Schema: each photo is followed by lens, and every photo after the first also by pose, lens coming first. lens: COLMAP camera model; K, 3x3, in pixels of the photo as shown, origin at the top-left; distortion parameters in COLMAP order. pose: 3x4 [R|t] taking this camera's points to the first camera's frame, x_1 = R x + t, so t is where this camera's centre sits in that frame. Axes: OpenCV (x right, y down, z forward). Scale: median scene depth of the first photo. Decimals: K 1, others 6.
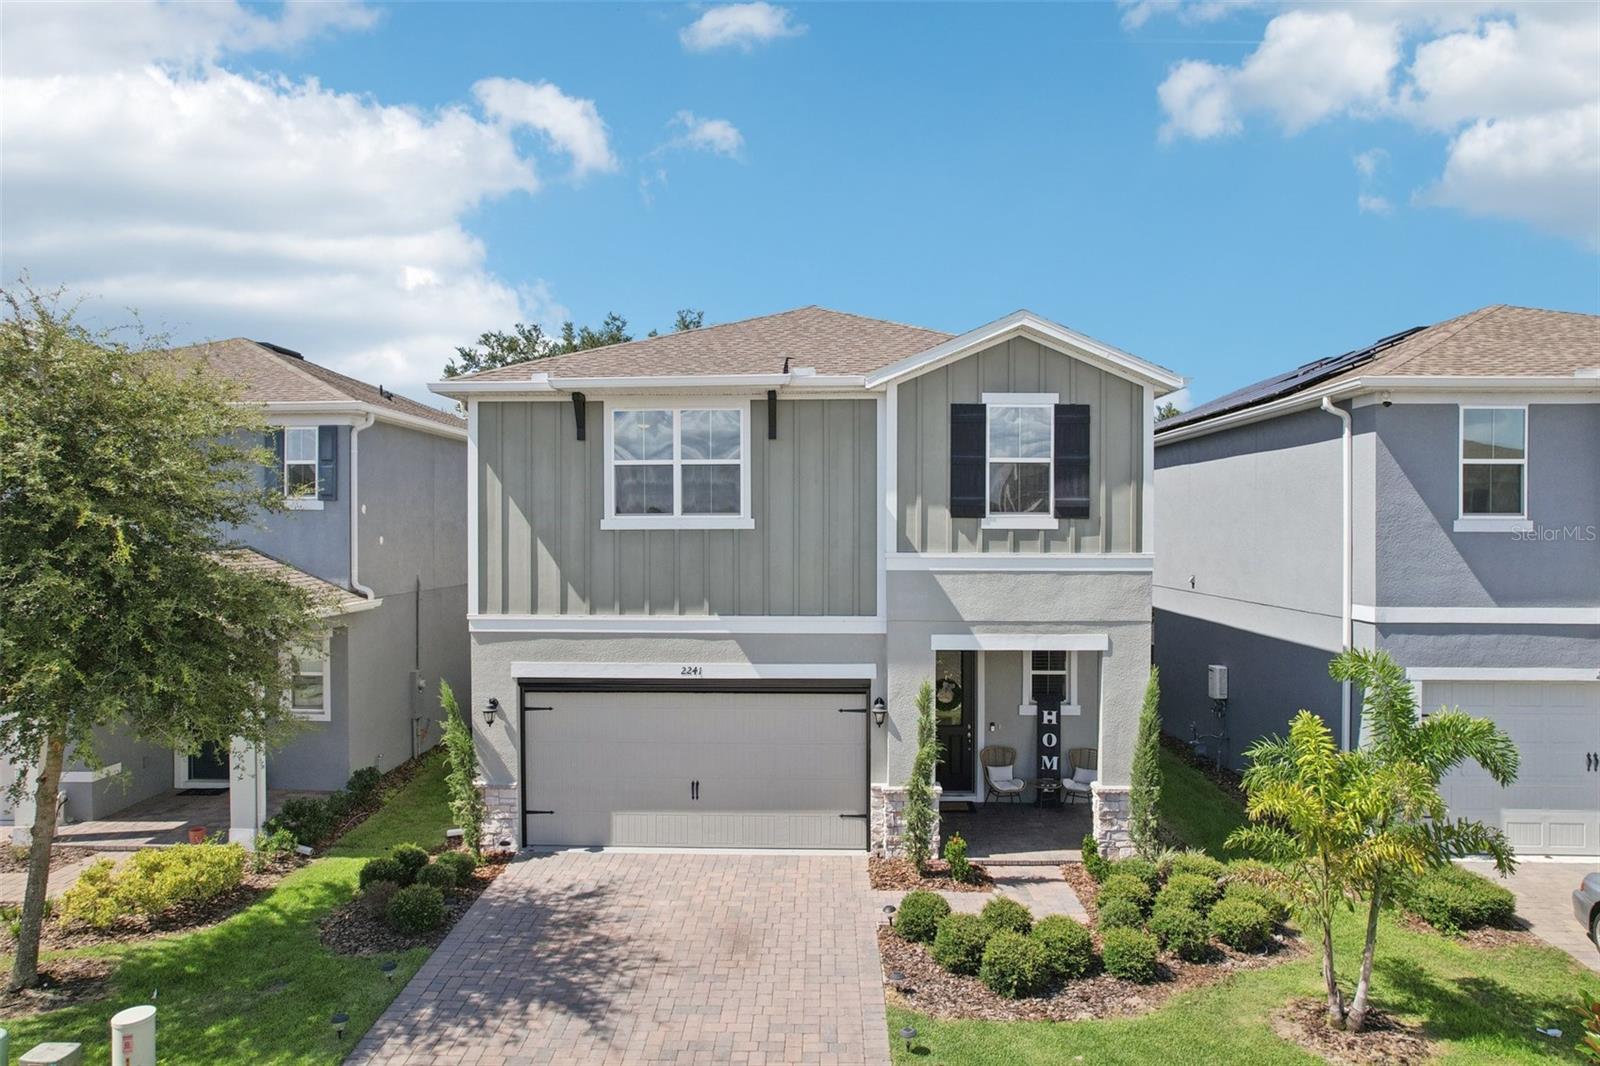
lens RADIAL K [[1032.7, 0, 800.0], [0, 1032.7, 533.0], [0, 0, 1]] dist [-0.074376, 0.066054]
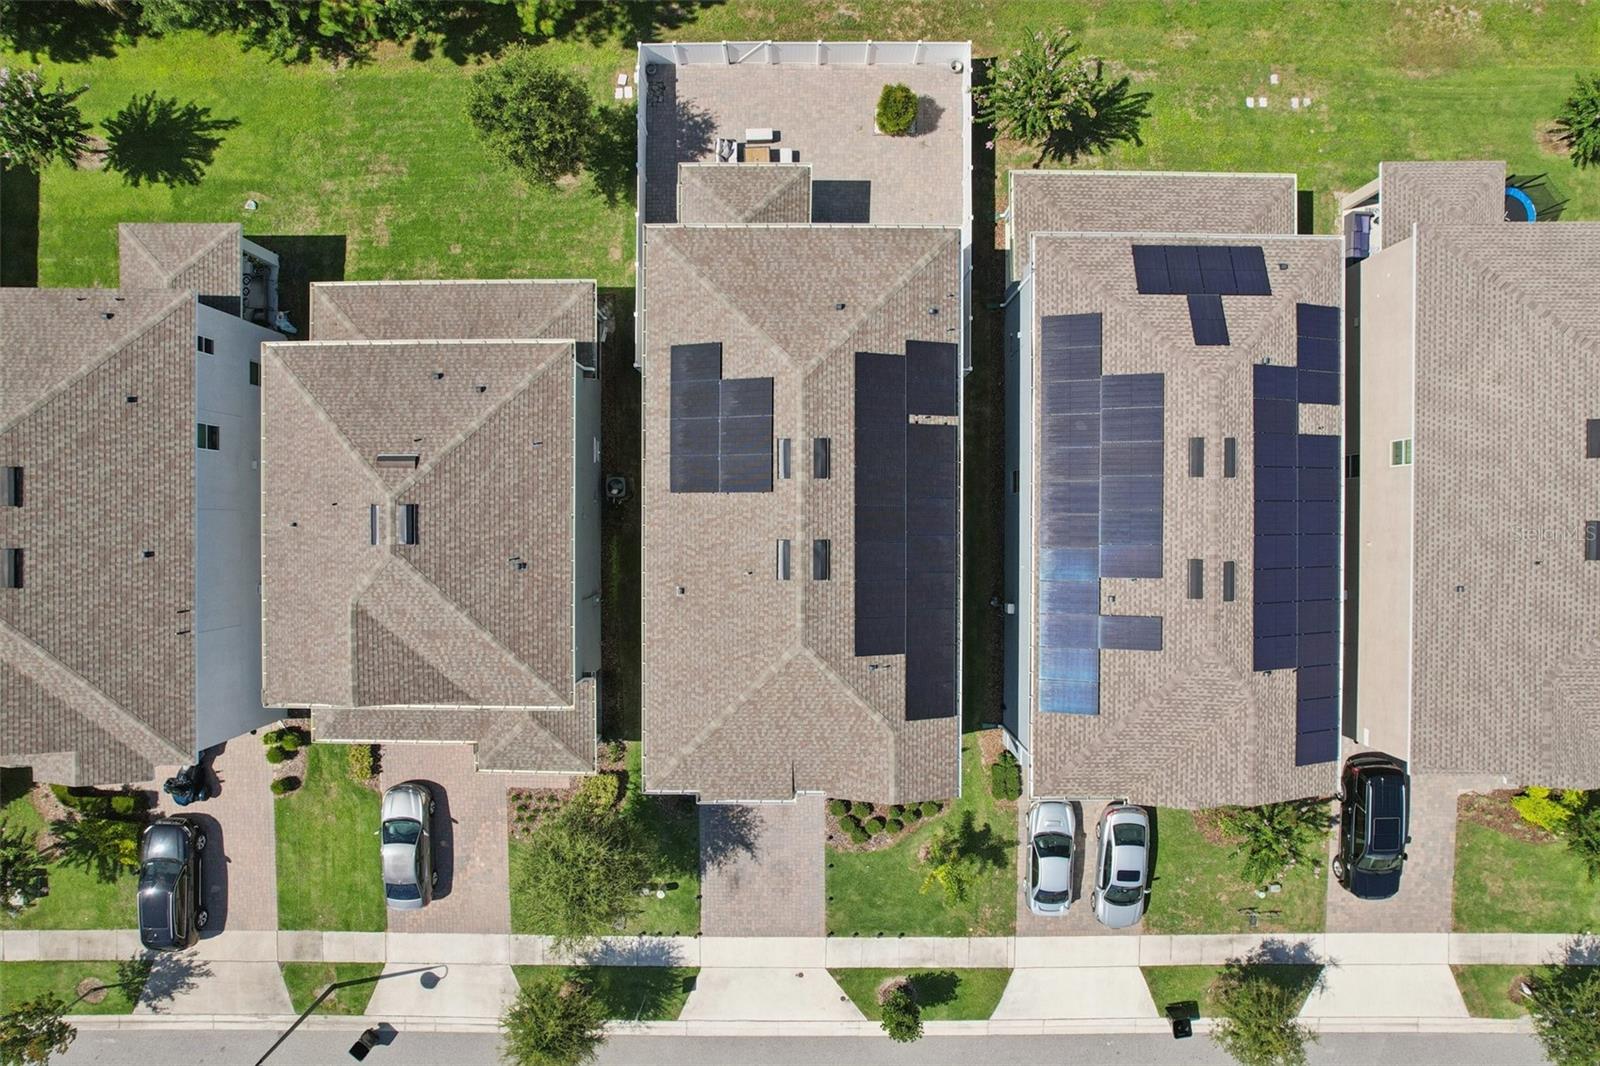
lens RADIAL K [[1023.6, 0, 800.0], [0, 1023.6, 533.0], [0, 0, 1]] dist [-0.067058, 0.066798]
pose [[0.999581, -0.028644, -0.004112, 0.028169], [0.003849, -0.009238, 0.999950, -2.513772], [-0.028681, -0.999547, -0.009124, 1.622029]]
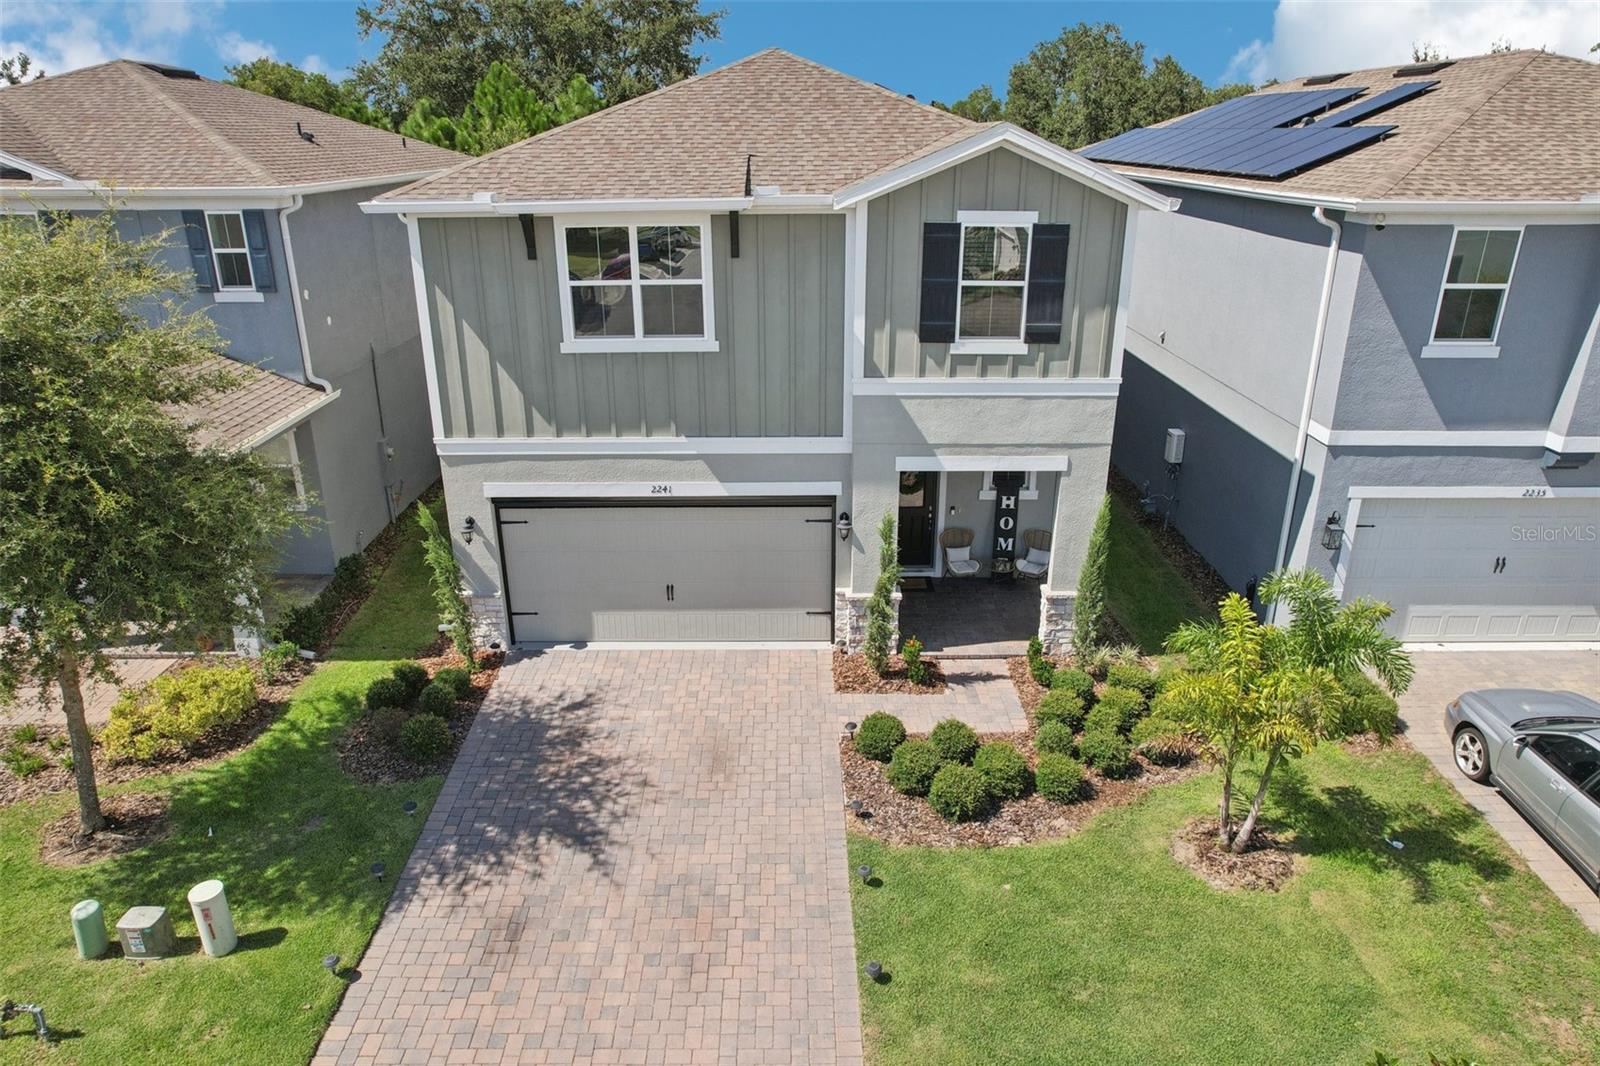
lens RADIAL K [[1043.9, 0, 798.4], [0, 1043.9, 541.0], [0, 0, 1]] dist [-0.069177, 0.052853]
pose [[0.999462, -0.014319, 0.029494, -0.000532], [0.002606, 0.931438, 0.363891, -0.199794], [-0.032682, -0.363619, 0.930974, 0.013564]]
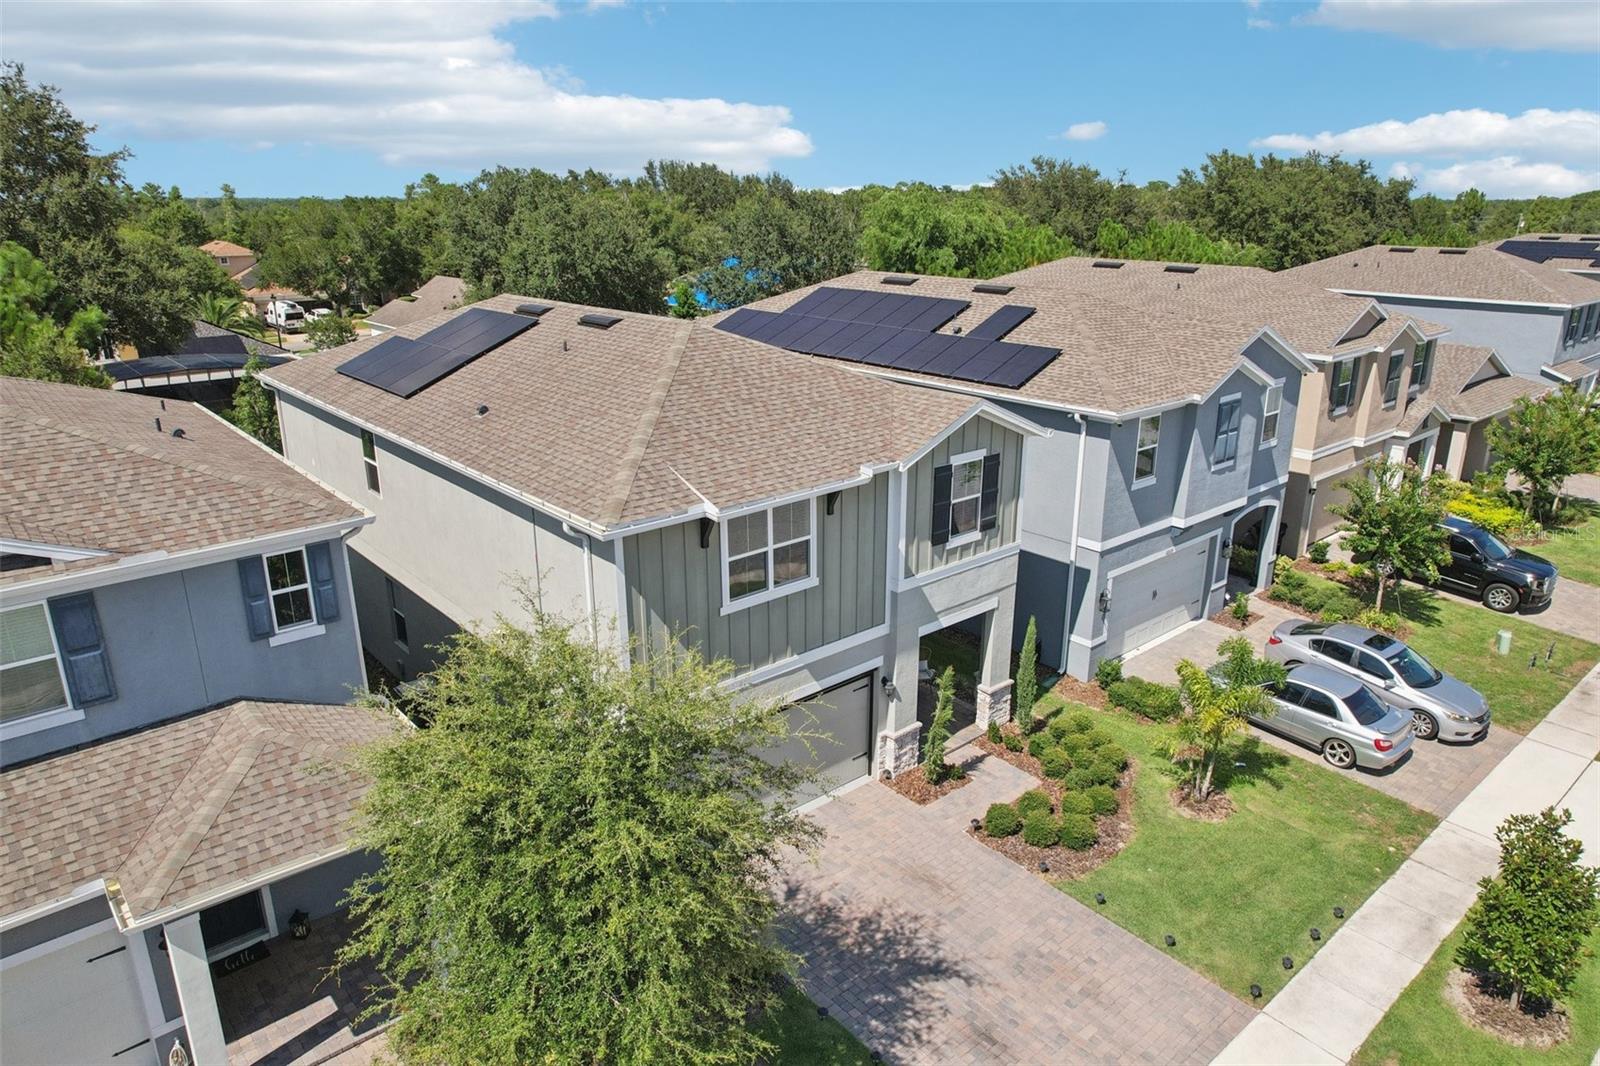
lens RADIAL K [[1043.9, 0, 798.4], [0, 1043.9, 541.0], [0, 0, 1]] dist [-0.069177, 0.052853]
pose [[0.738586, -0.216467, 0.638461, -0.887018], [0.006087, 0.949151, 0.314764, -0.468123], [-0.674132, -0.228594, 0.702347, 0.133447]]
